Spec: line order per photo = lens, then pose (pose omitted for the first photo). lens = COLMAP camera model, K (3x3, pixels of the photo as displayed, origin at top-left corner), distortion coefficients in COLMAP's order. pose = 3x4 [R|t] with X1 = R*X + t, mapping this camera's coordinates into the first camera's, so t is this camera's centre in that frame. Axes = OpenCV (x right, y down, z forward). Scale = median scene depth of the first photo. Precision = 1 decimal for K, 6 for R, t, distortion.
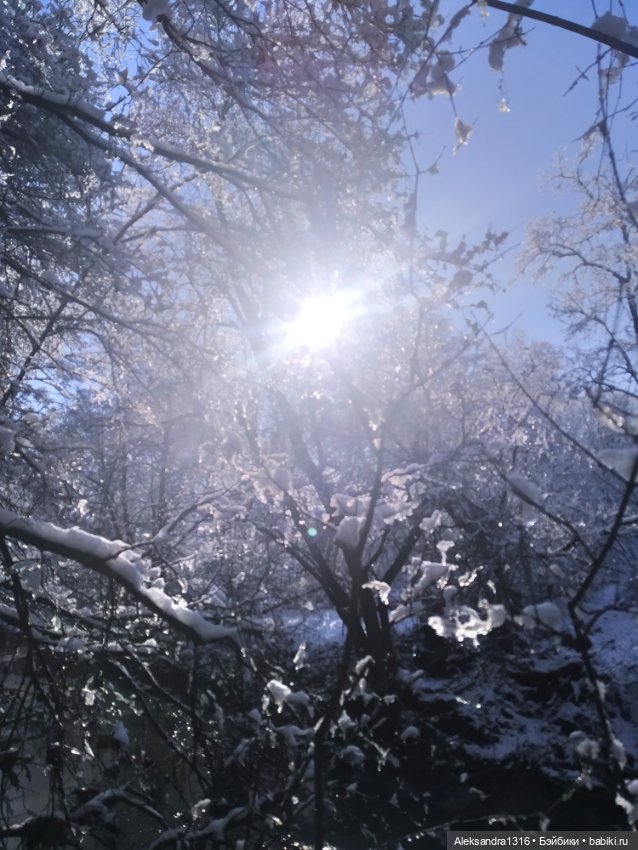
lens RADIAL K [[679.6, 0, 308.3], [0, 679.6, 427.9], [0, 0, 1]] dist [0.046622, -0.066816]
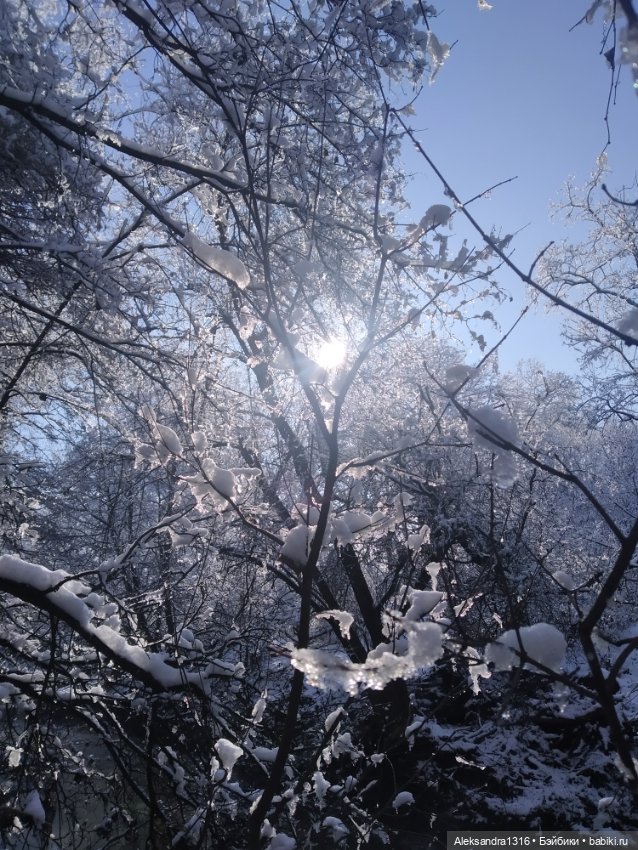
lens RADIAL K [[679.6, 0, 305.9], [0, 679.6, 430.8], [0, 0, 1]] dist [0.046622, -0.066816]
pose [[0.999586, -0.015474, -0.024255, 0.037167], [0.014323, 0.998797, -0.046908, 0.023829], [0.024952, 0.046541, 0.998605, 0.095811]]
